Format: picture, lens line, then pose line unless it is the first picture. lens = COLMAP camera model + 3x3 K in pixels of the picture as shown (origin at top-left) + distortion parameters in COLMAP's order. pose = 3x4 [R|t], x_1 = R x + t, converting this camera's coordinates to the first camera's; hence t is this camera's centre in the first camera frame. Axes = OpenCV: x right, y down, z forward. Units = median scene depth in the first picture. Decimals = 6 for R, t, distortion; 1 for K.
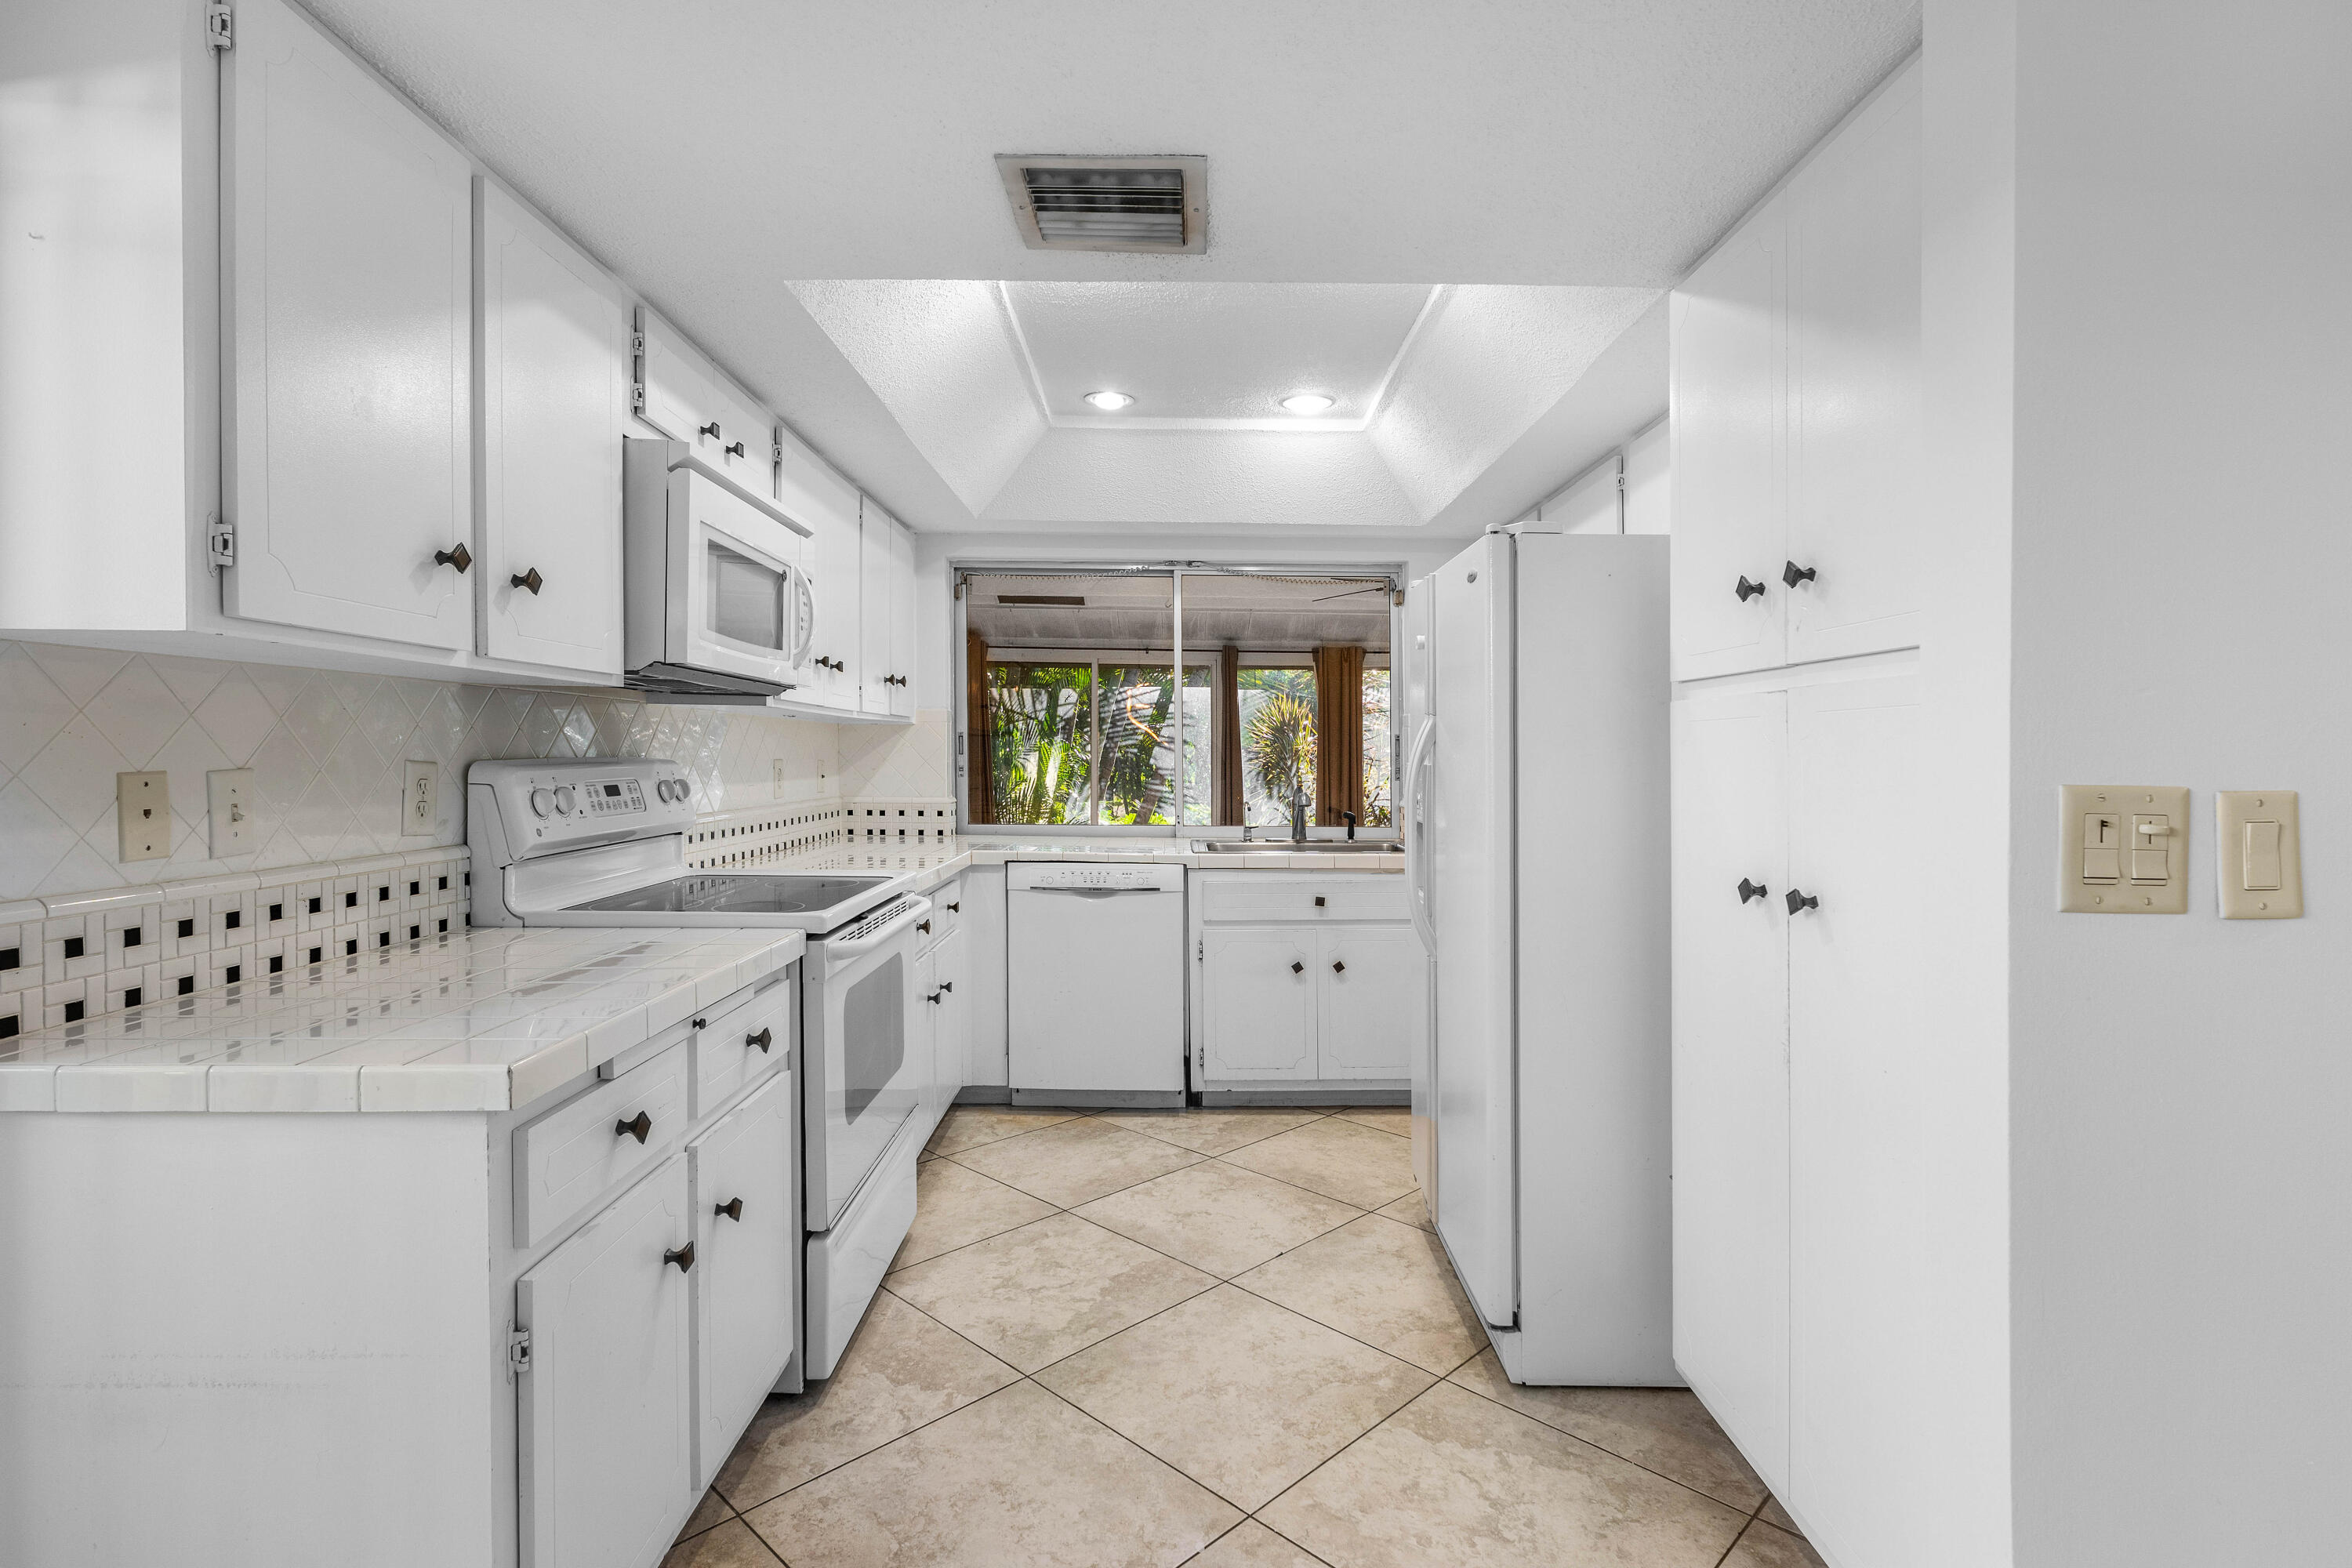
lens RADIAL K [[1168.1, 0, 1183.1], [0, 1168.1, 731.5], [0, 0, 1]] dist [0.003590, 0.001059]
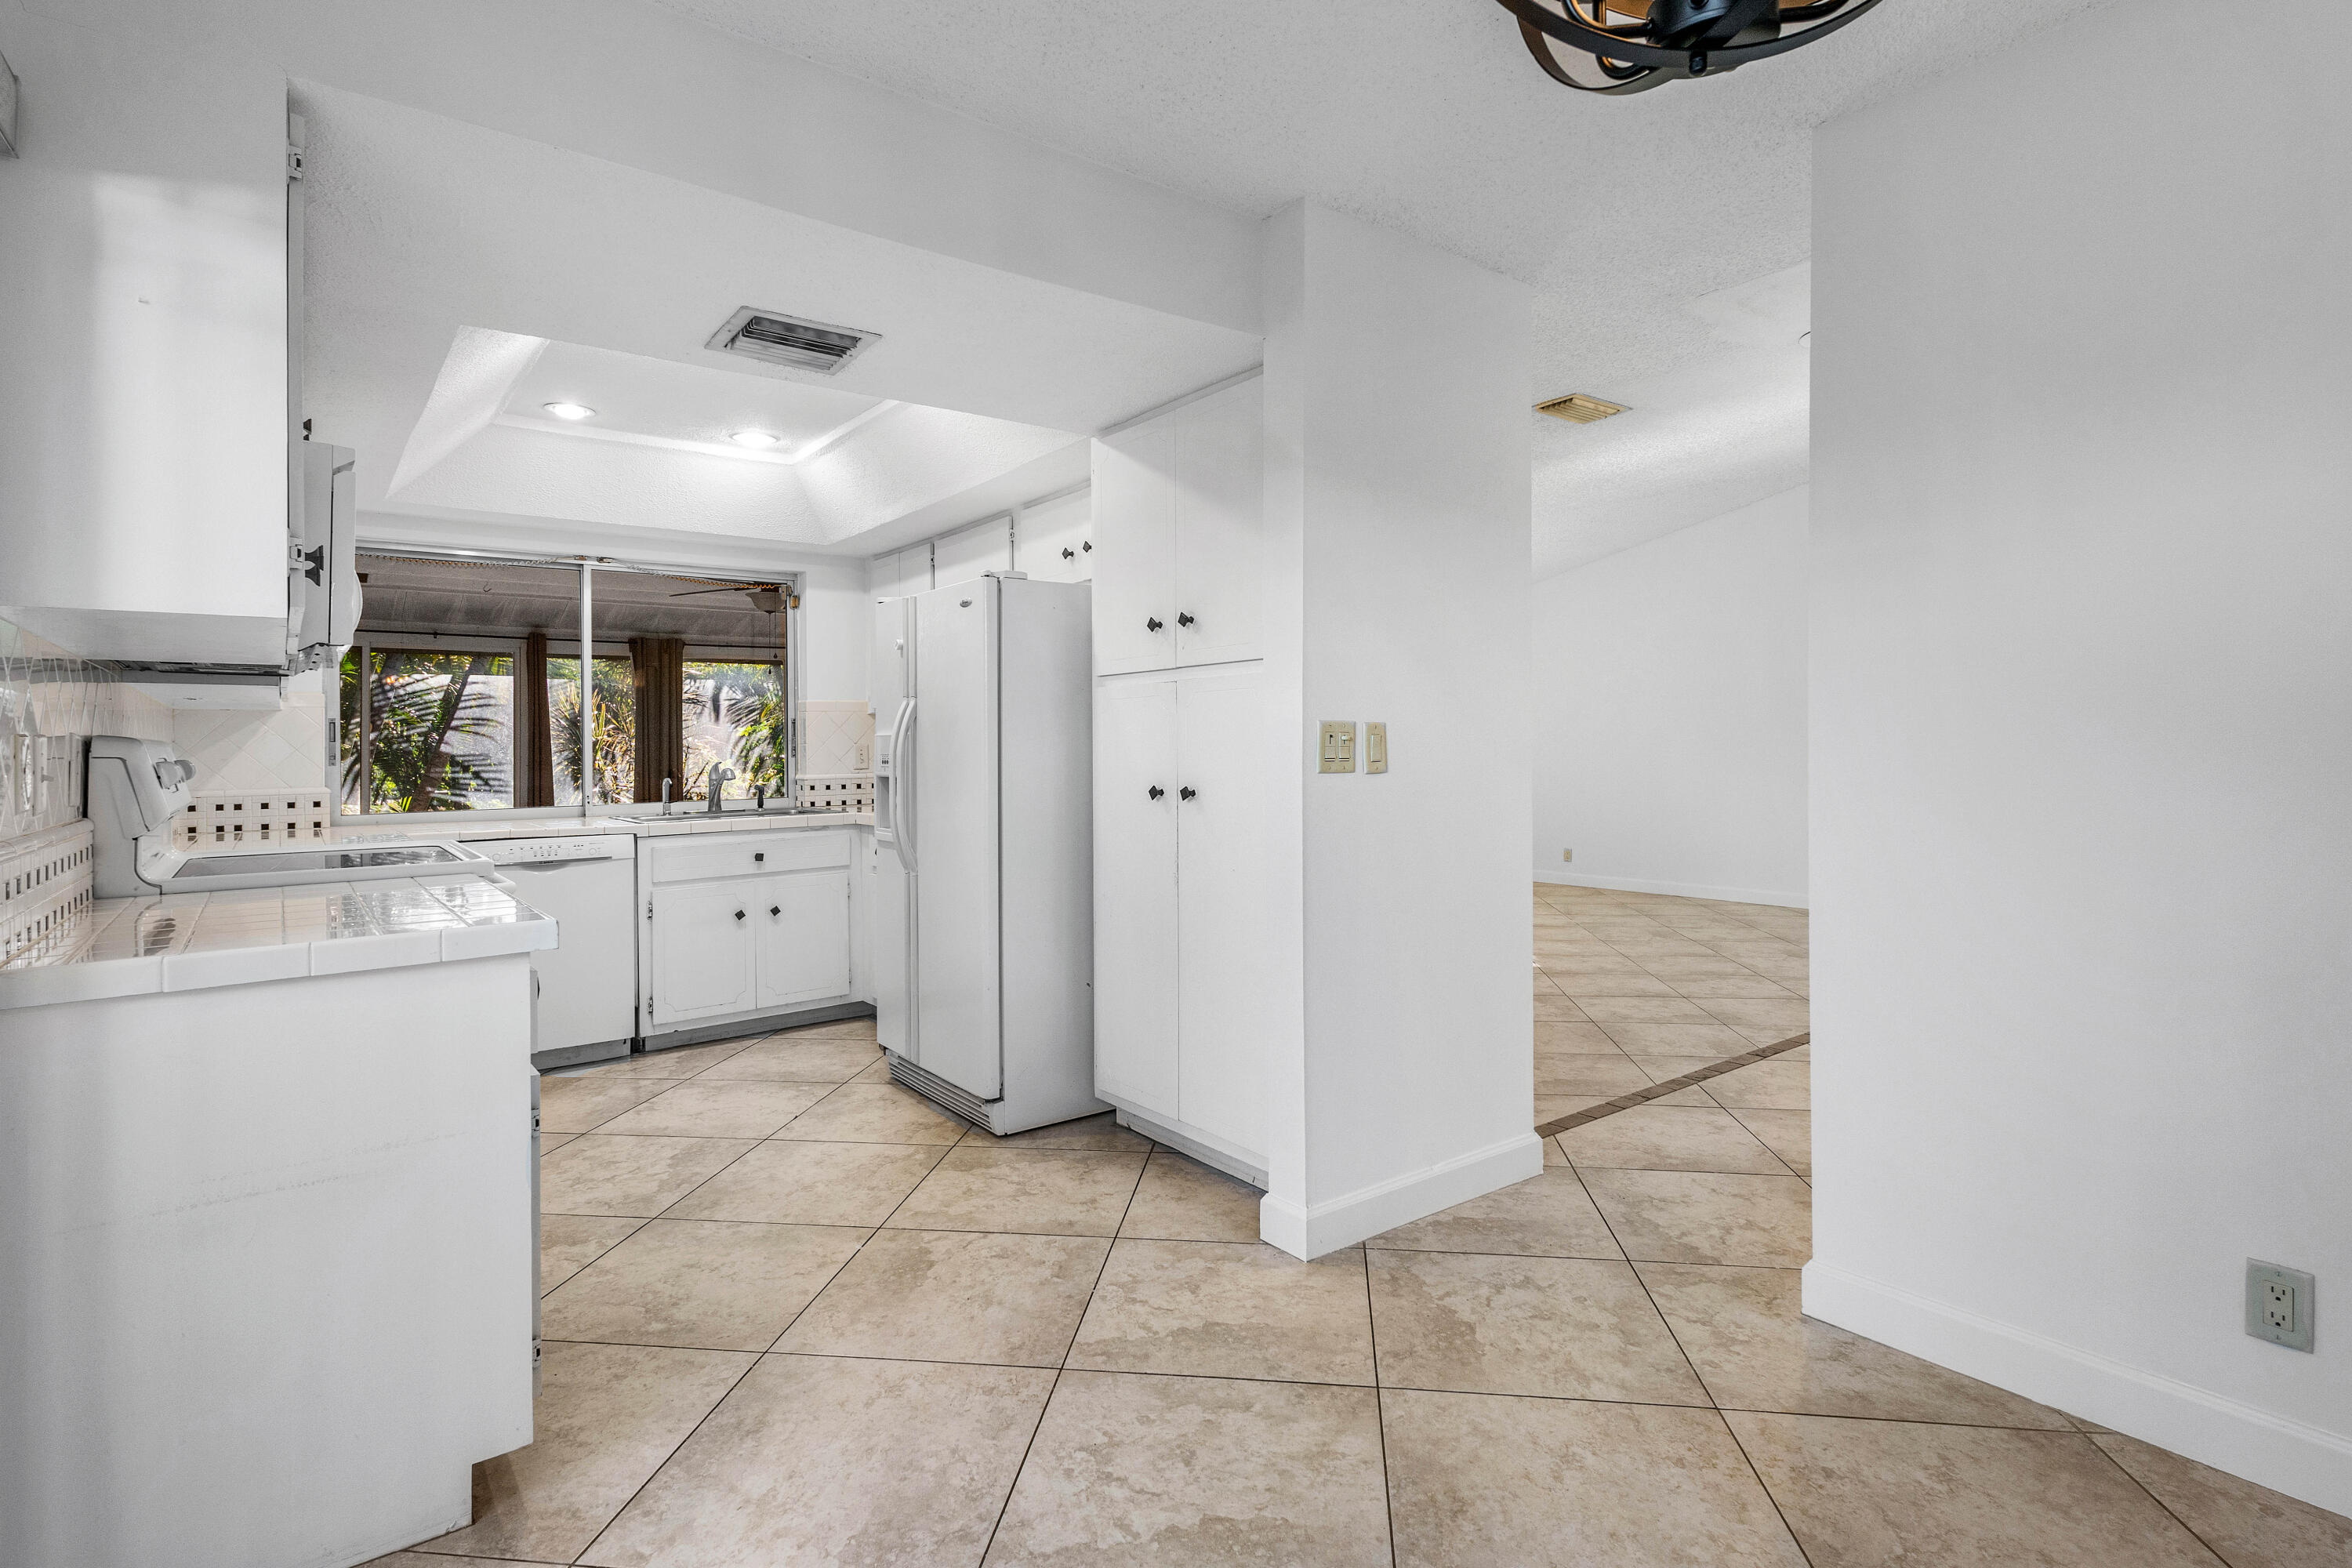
lens RADIAL K [[1168.1, 0, 1183.1], [0, 1168.1, 731.5], [0, 0, 1]] dist [0.003590, 0.001059]
pose [[0.797047, -0.013401, 0.603769, -0.265363], [0.010605, 0.999910, 0.008195, 0.013055], [-0.603825, -0.000129, 0.797117, -0.215469]]
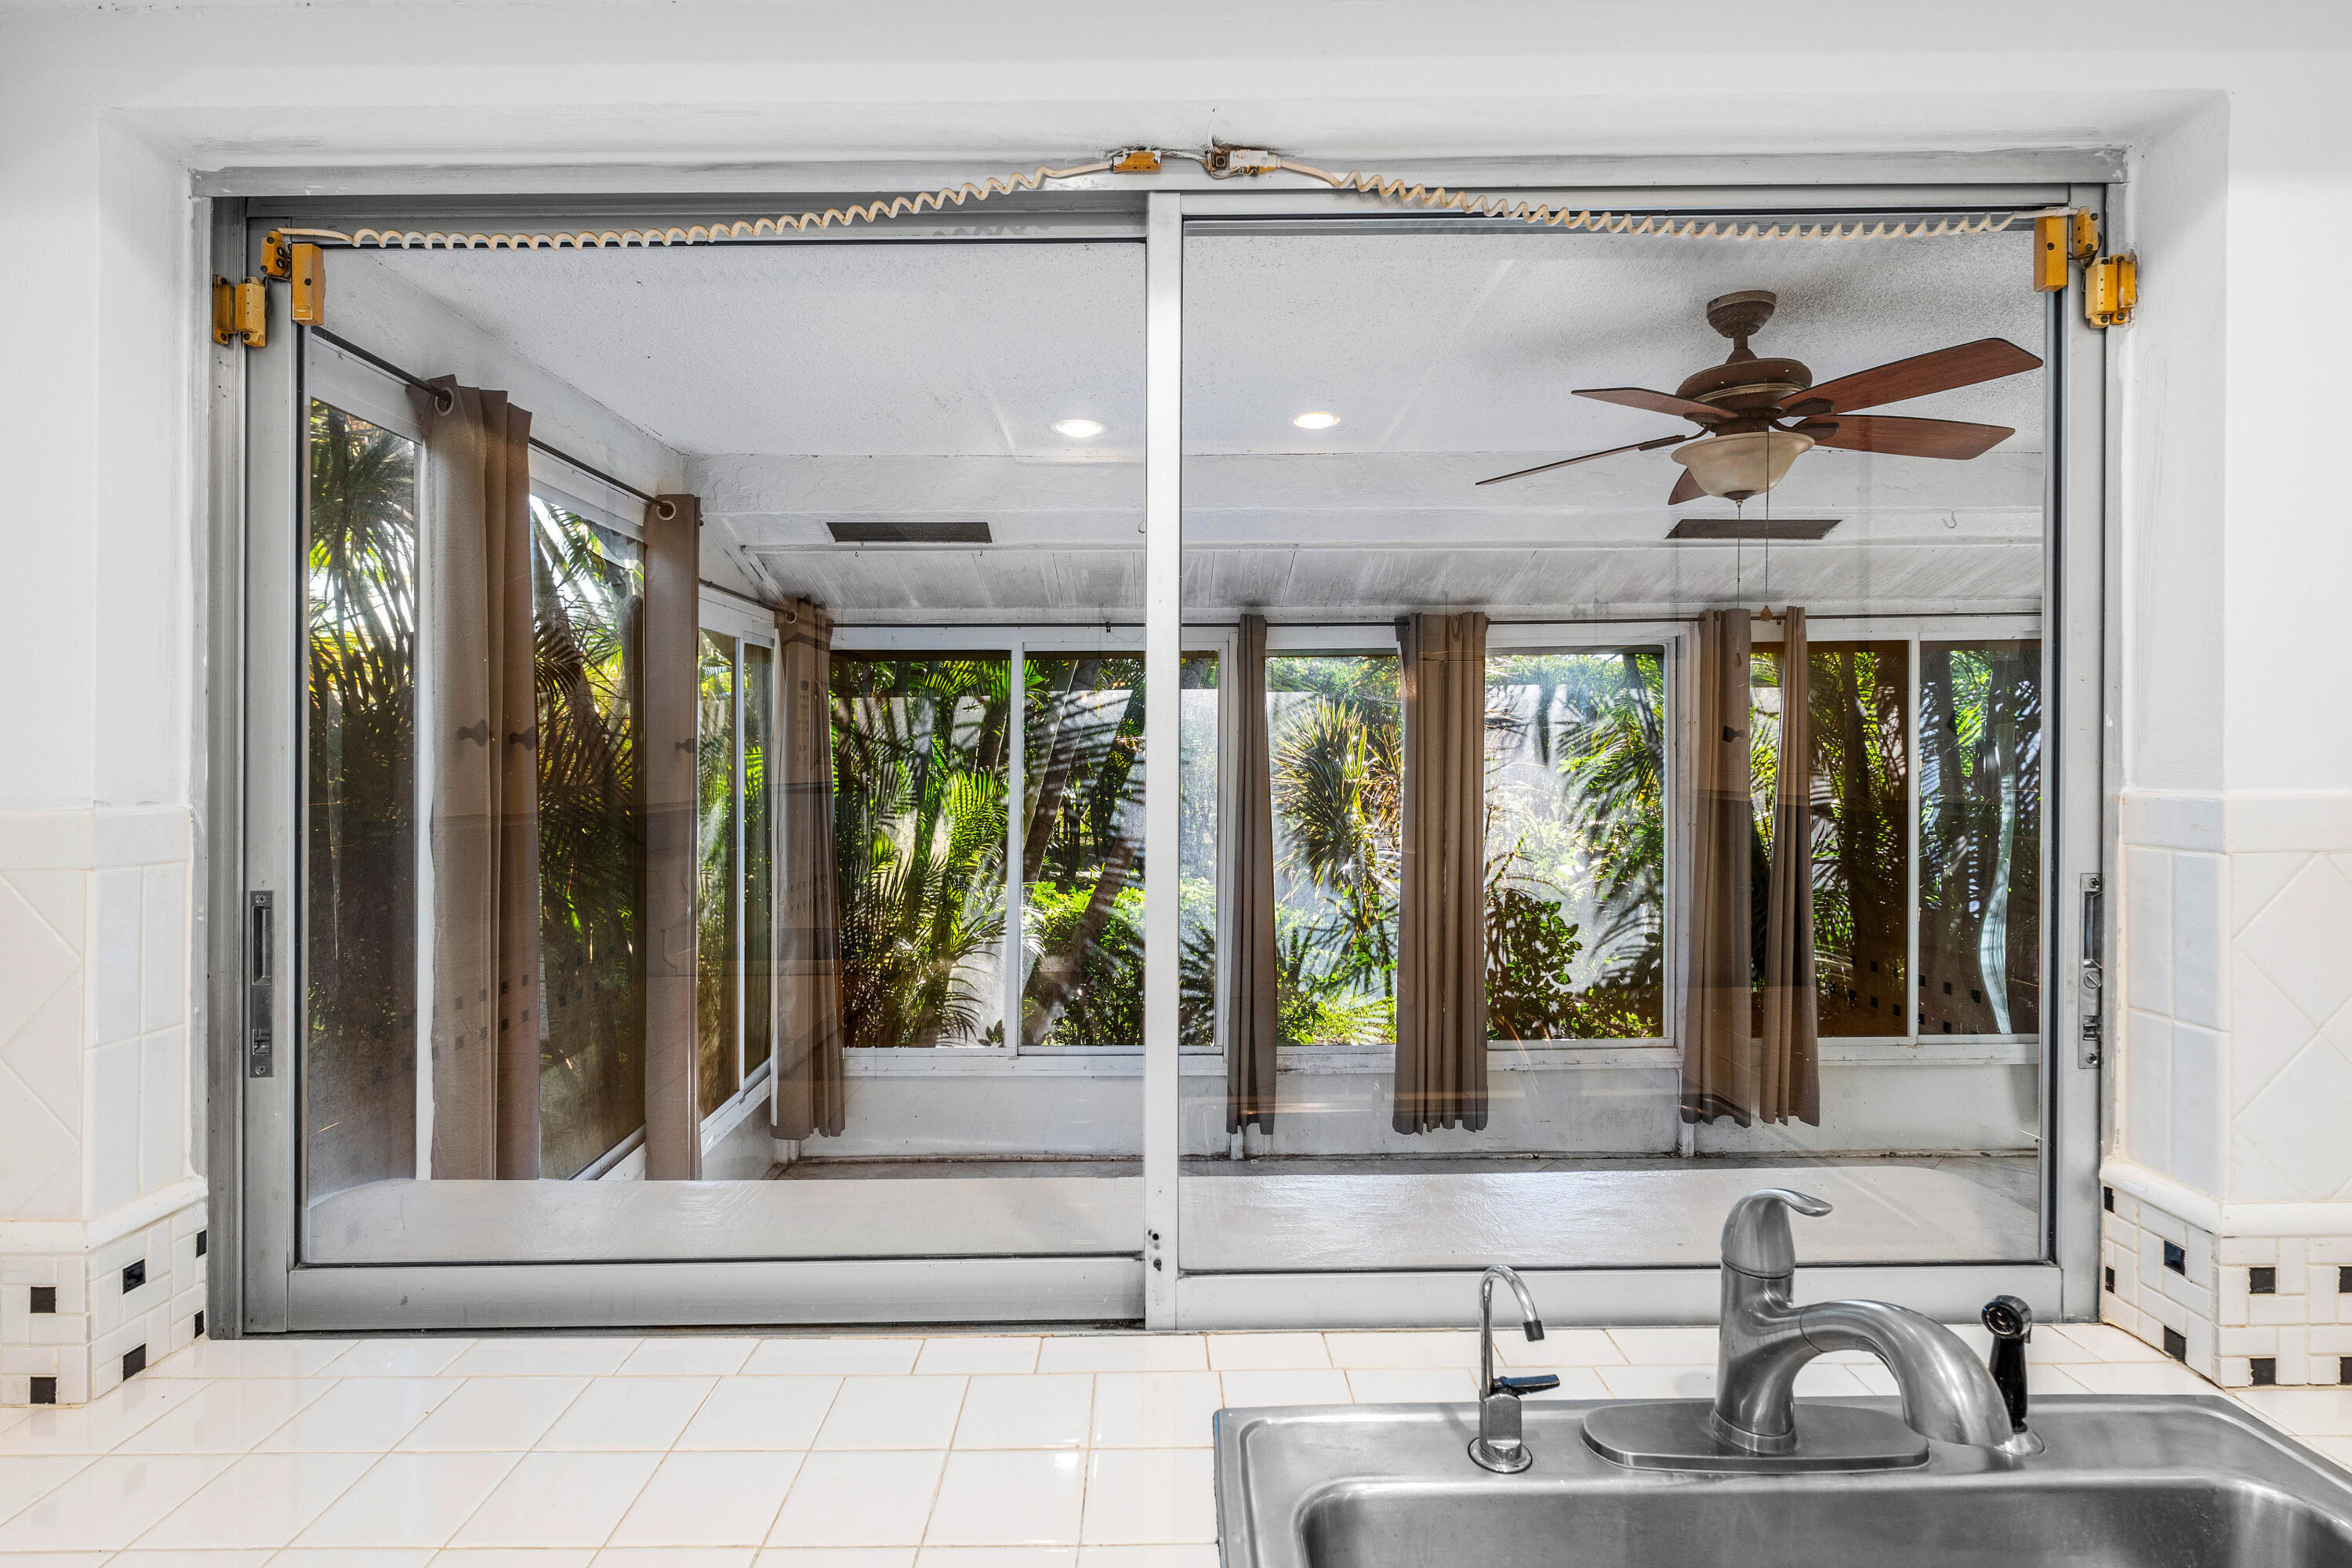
lens RADIAL K [[1176.3, 0, 1175.7], [0, 1176.3, 741.5], [0, 0, 1]] dist [-0.001445, -0.000627]
pose [[0.999783, -0.019241, 0.008014, -0.008065], [0.019182, 0.999789, 0.007391, -0.037029], [-0.008155, -0.007236, 0.999941, 0.937061]]
